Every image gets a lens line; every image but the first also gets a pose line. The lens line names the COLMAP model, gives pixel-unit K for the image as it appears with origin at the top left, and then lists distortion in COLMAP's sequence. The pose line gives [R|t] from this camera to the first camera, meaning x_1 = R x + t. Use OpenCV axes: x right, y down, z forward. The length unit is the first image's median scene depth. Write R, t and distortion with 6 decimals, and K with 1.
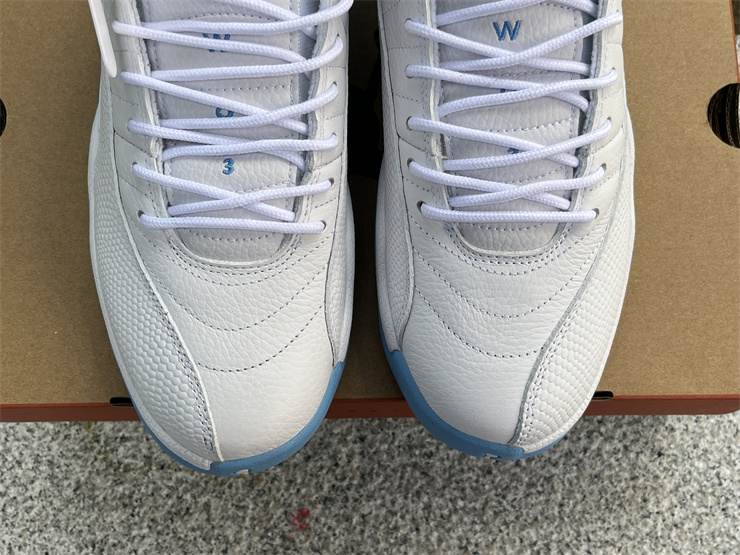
lens RADIAL K [[885.0, 0, 371.2], [0, 885.0, 278.5], [0, 0, 1]] dist [-0.001185, 0.000000]
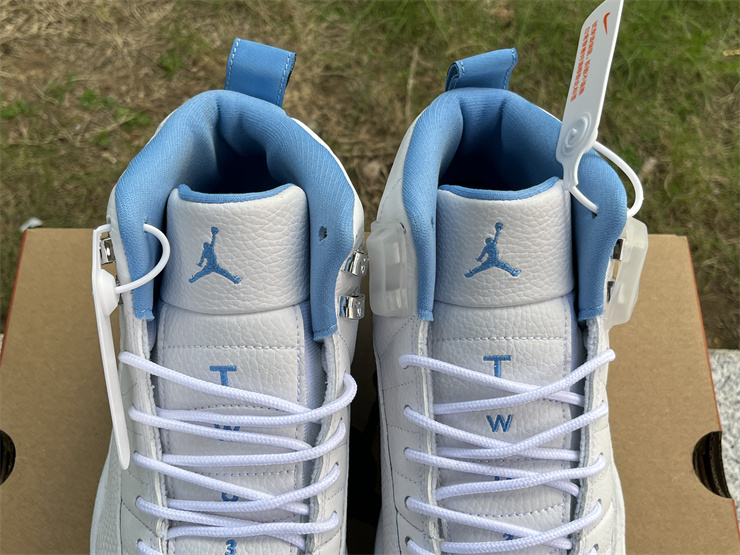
lens RADIAL K [[885.0, 0, 368.2], [0, 885.0, 277.0], [0, 0, 1]] dist [-0.001185, 0.000000]
pose [[0.999803, 0.018508, 0.007102, -0.015667], [-0.016334, 0.972122, -0.233906, -0.195210], [-0.011233, 0.233744, 0.972233, -0.072604]]
